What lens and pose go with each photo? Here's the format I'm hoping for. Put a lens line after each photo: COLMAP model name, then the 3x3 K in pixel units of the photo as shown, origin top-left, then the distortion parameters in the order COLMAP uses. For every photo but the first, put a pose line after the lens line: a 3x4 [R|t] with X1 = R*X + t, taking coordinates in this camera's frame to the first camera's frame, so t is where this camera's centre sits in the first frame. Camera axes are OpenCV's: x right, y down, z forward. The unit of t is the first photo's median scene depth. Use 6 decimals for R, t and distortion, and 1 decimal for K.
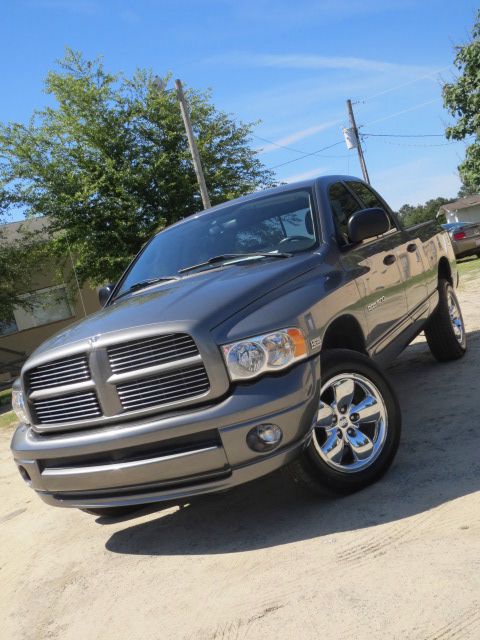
lens RADIAL K [[737.4, 0, 240.0], [0, 737.4, 320.0], [0, 0, 1]] dist [-0.020831, -0.010310]
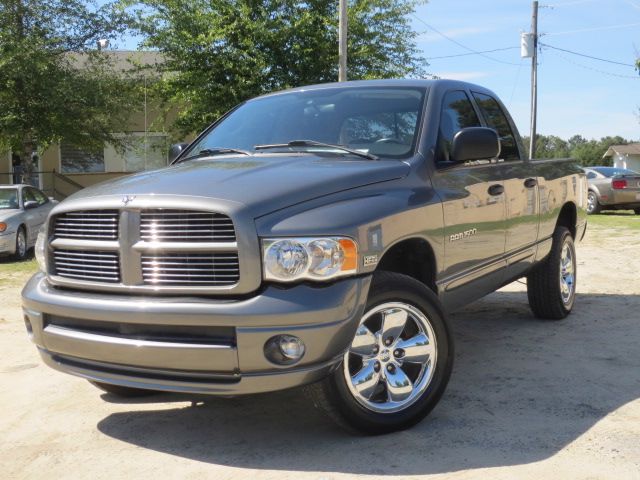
lens RADIAL K [[843.8, 0, 323.0], [0, 843.8, 238.9], [0, 0, 1]] dist [-0.030105, 0.006269]
pose [[0.970776, 0.236767, -0.039177, 0.073937], [-0.235584, 0.971310, 0.032520, -0.012524], [0.045753, -0.022340, 0.998703, -0.011537]]
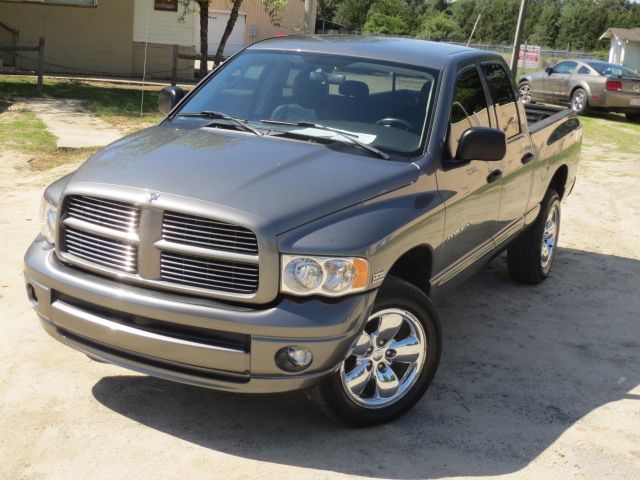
lens RADIAL K [[1007.7, 0, 323.4], [0, 1007.7, 239.0], [0, 0, 1]] dist [-0.014728, -0.127698]
pose [[0.941290, 0.328234, 0.078965, -0.073122], [-0.337037, 0.927147, 0.163722, -0.182365], [-0.019473, -0.180725, 0.983341, -0.226966]]
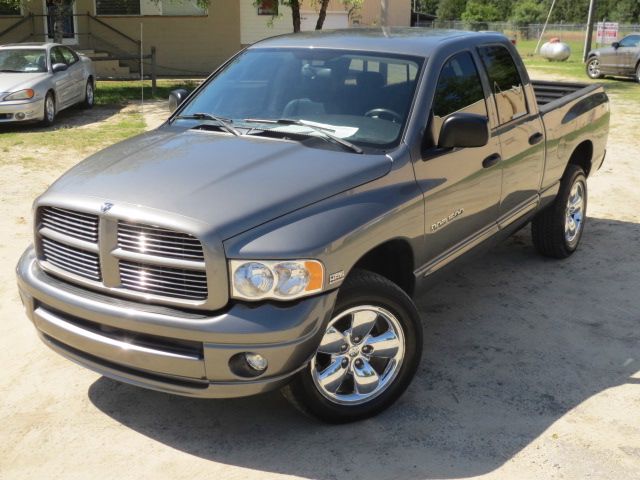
lens RADIAL K [[859.9, 0, 320.0], [0, 859.9, 240.0], [0, 0, 1]] dist [-0.019985, -0.061482]
pose [[0.956634, 0.288152, -0.042651, 0.104733], [-0.269714, 0.931529, 0.243944, -0.243354], [0.110023, -0.221861, 0.968851, -0.023397]]
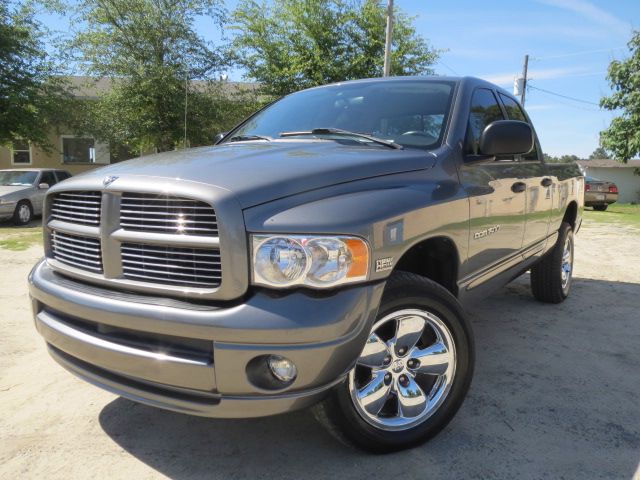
lens RADIAL K [[536.9, 0, 322.4], [0, 536.9, 240.8], [0, 0, 1]] dist [-0.001664, 0.011574]
pose [[0.951667, 0.286388, -0.110958, 0.087790], [-0.275636, 0.955753, 0.102763, -0.027730], [0.135478, -0.067212, 0.988498, 0.420016]]
